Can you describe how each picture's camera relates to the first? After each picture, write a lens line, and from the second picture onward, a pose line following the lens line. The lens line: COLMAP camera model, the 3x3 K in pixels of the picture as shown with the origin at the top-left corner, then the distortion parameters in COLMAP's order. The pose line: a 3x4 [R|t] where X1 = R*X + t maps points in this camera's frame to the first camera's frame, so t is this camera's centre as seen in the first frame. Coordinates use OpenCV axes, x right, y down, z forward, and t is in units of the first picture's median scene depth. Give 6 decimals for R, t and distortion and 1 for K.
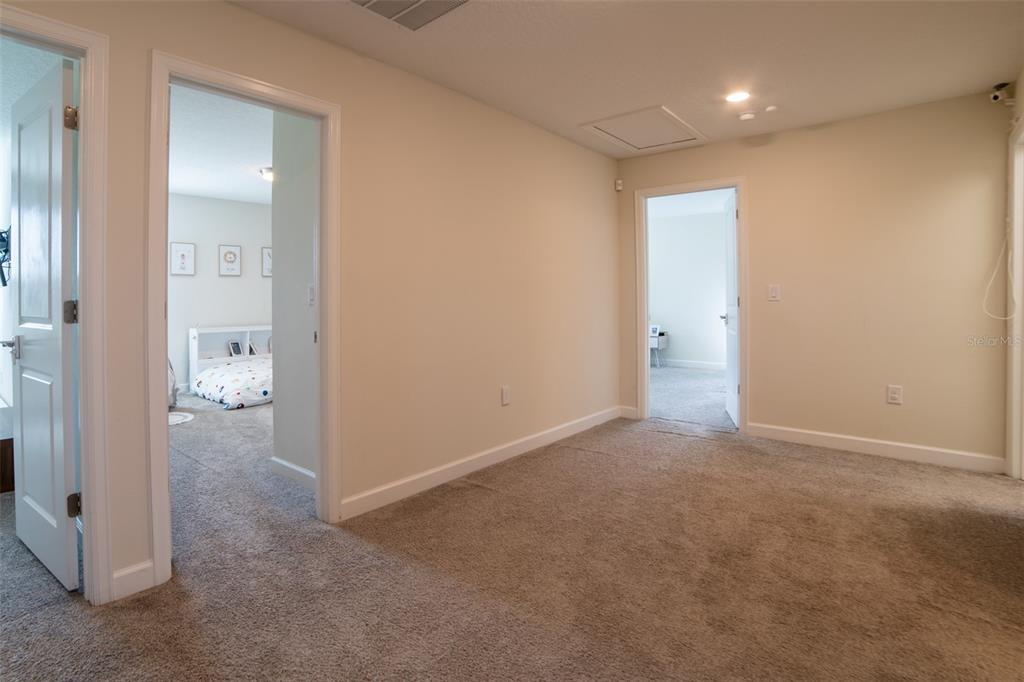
lens RADIAL K [[542.4, 0, 464.3], [0, 542.4, 307.4], [0, 0, 1]] dist [-0.081729, 0.033362]
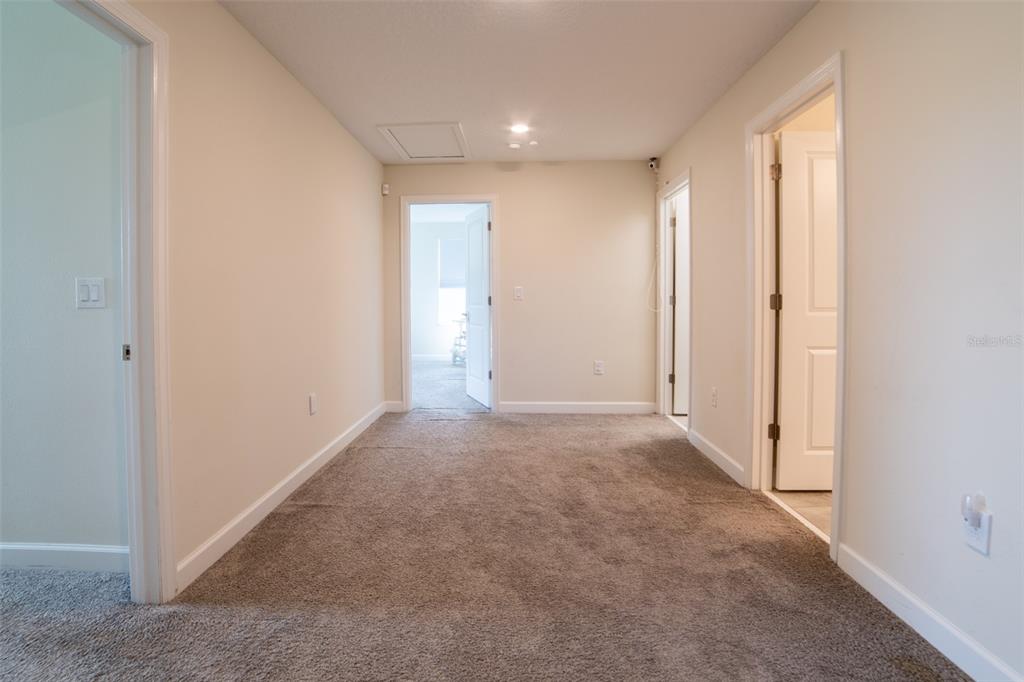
lens RADIAL K [[512.7, 0, 512.6], [0, 512.7, 313.8], [0, 0, 1]] dist [-0.087388, 0.035557]
pose [[0.759634, -0.020015, 0.650042, -0.258259], [0.011688, 0.999785, 0.017125, -0.000958], [-0.650245, -0.005411, 0.759705, 0.143462]]
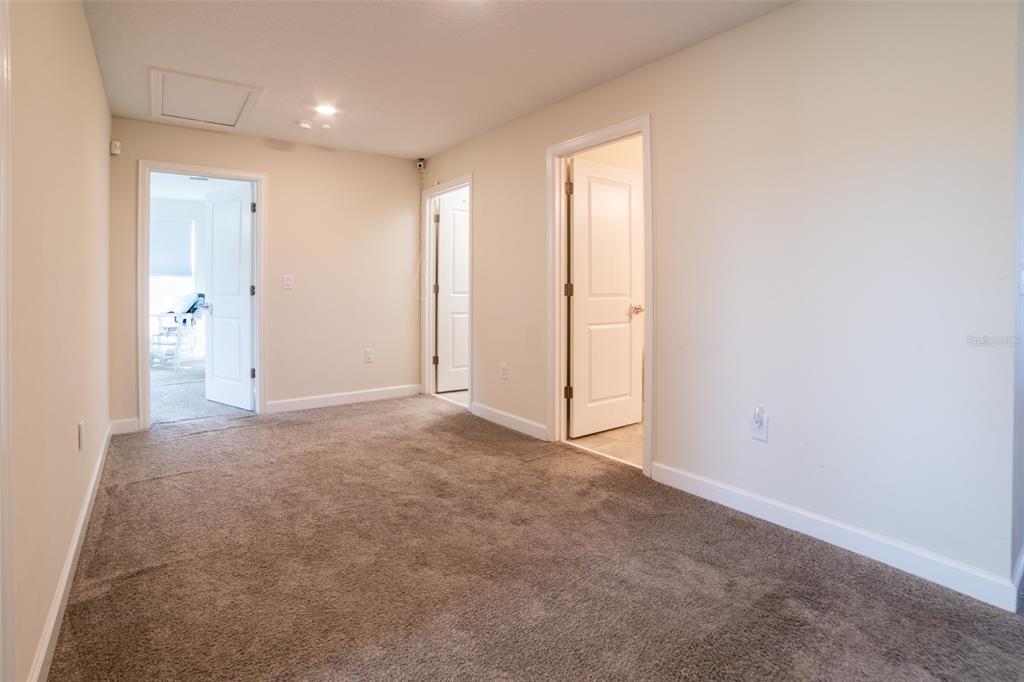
lens RADIAL K [[485.5, 0, 509.6], [0, 485.5, 286.9], [0, 0, 1]] dist [-0.076392, 0.026651]
pose [[0.199977, 0.000864, 0.979800, -0.429380], [0.017649, 0.999834, -0.004483, -0.005648], [-0.979642, 0.018189, 0.199929, 0.432147]]
